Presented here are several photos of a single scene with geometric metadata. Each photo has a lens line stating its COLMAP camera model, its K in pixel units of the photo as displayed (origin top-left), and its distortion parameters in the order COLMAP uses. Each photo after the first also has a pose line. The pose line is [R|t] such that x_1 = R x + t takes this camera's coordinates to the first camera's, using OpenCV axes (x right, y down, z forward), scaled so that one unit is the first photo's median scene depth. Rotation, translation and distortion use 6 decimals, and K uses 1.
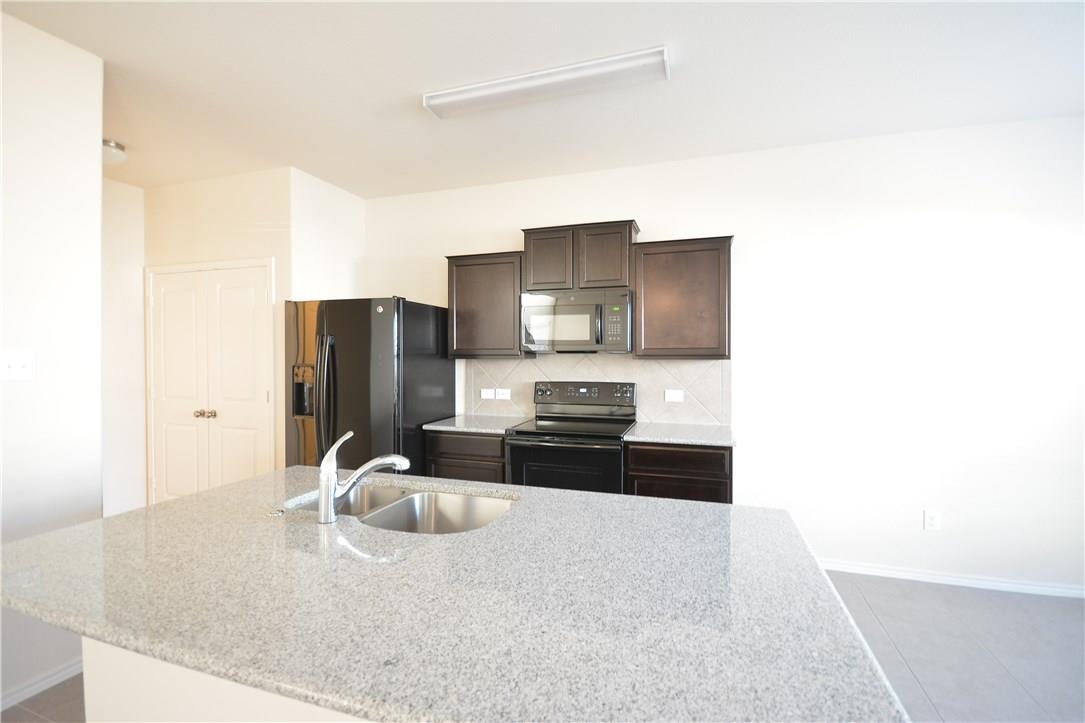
lens RADIAL K [[477.9, 0, 545.3], [0, 477.9, 360.2], [0, 0, 1]] dist [0.000084, -0.000048]
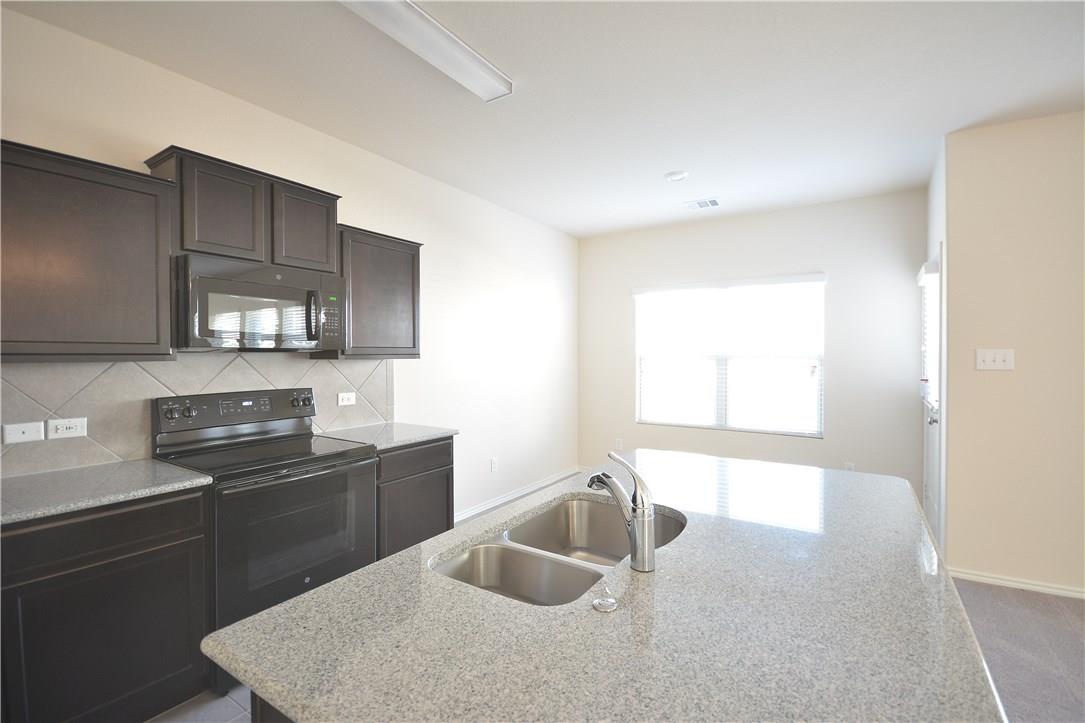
lens RADIAL K [[477.9, 0, 546.9], [0, 477.9, 360.1], [0, 0, 1]] dist [0.000084, -0.000048]
pose [[0.251212, -0.010851, 0.967871, -0.521651], [0.009053, 0.999920, 0.008860, -0.004327], [-0.967890, 0.006537, 0.251290, 0.402033]]
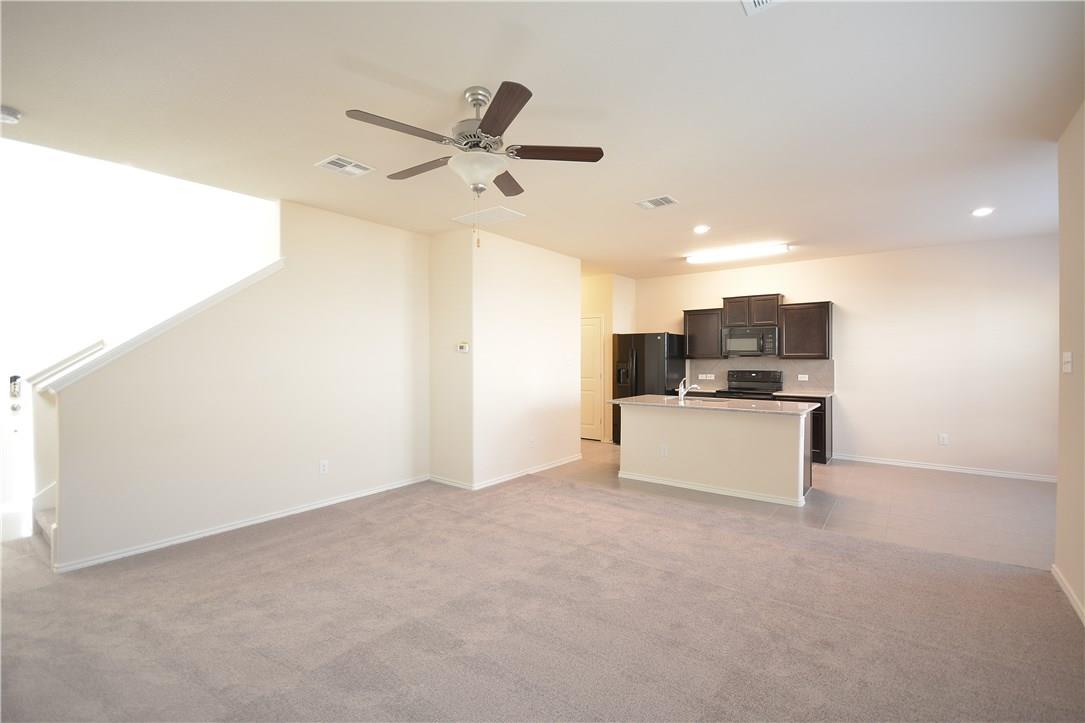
lens RADIAL K [[477.9, 0, 542.3], [0, 477.9, 362.2], [0, 0, 1]] dist [0.000084, -0.000048]
pose [[0.940605, 0.002668, -0.339492, -0.080514], [-0.003917, 0.999988, -0.002996, 0.020436], [0.339480, 0.004148, 0.940604, -1.273090]]
